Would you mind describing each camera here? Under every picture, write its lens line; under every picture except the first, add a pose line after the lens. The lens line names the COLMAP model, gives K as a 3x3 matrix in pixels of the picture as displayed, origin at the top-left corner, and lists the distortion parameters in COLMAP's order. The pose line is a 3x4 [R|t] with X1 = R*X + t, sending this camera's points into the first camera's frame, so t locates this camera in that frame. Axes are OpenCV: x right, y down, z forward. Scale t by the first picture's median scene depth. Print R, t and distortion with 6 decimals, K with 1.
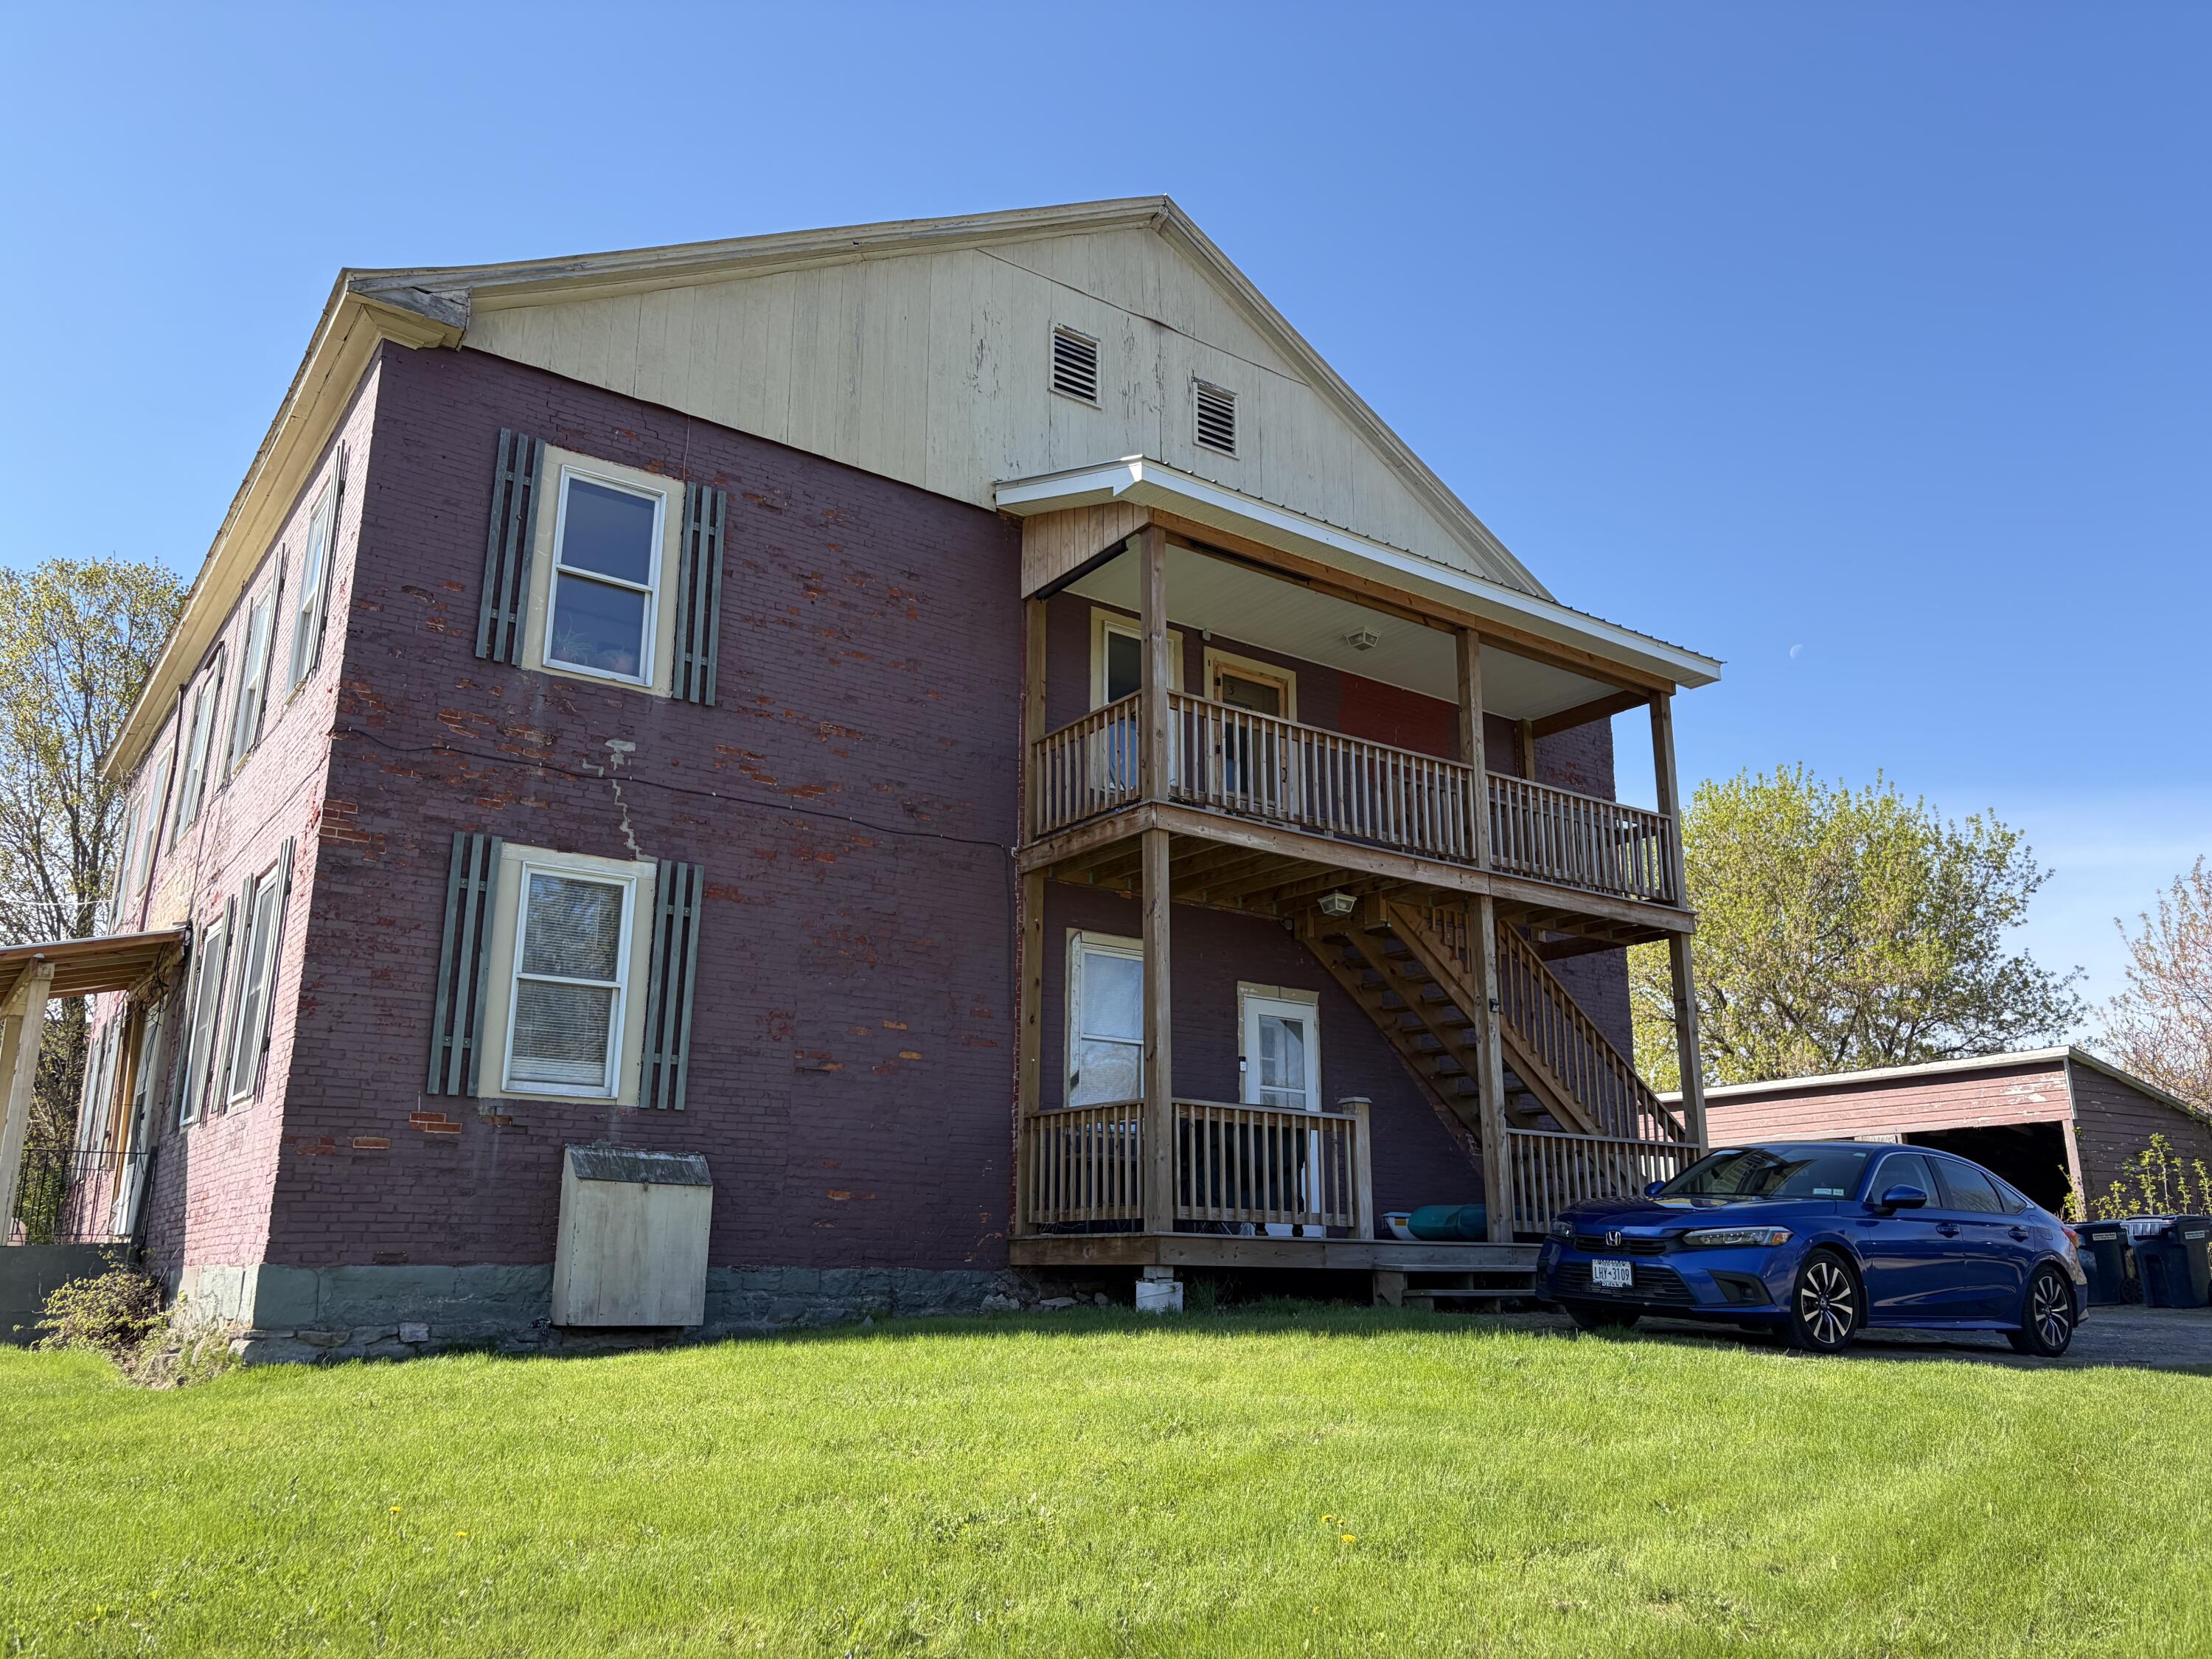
lens RADIAL K [[1666.9, 0, 1107.5], [0, 1666.9, 839.9], [0, 0, 1]] dist [0.060859, -0.001099]
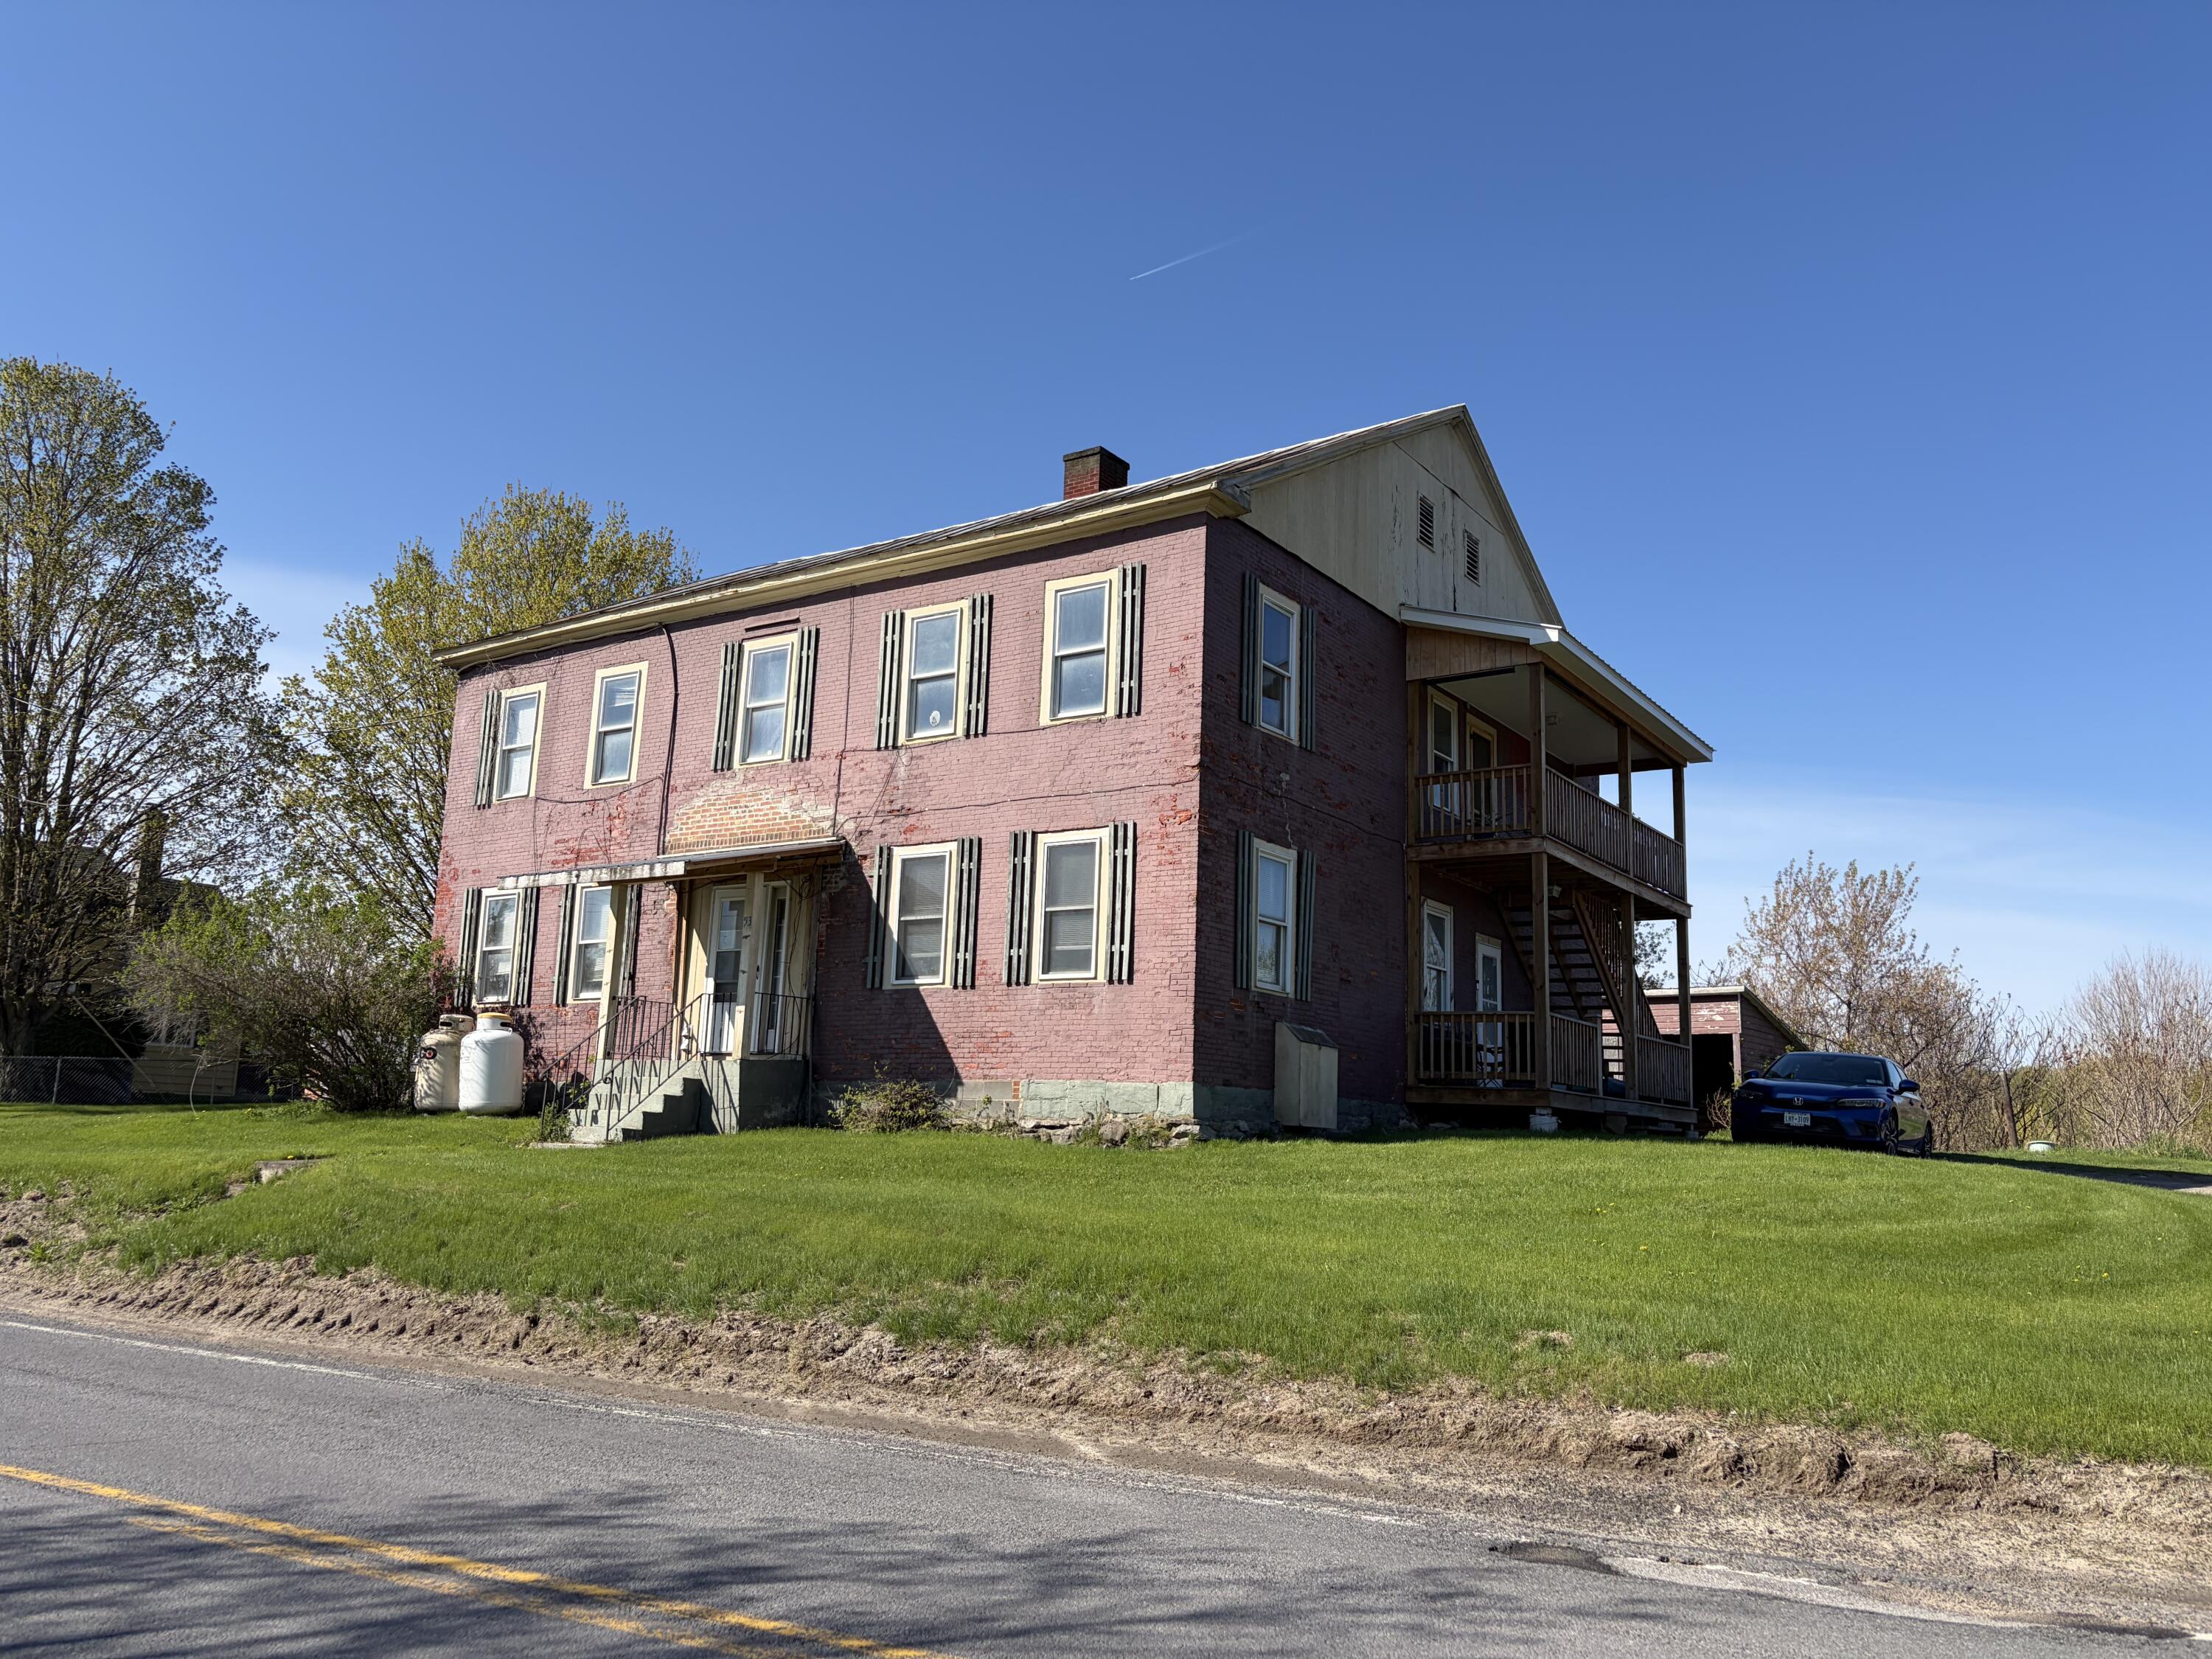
lens RADIAL K [[1666.9, 0, 1107.5], [0, 1666.9, 839.9], [0, 0, 1]] dist [0.060859, -0.001099]
pose [[0.942928, 0.087494, 0.321297, -0.868385], [-0.113257, 0.991607, 0.062352, -0.069144], [-0.313145, -0.095183, 0.944924, -0.425669]]
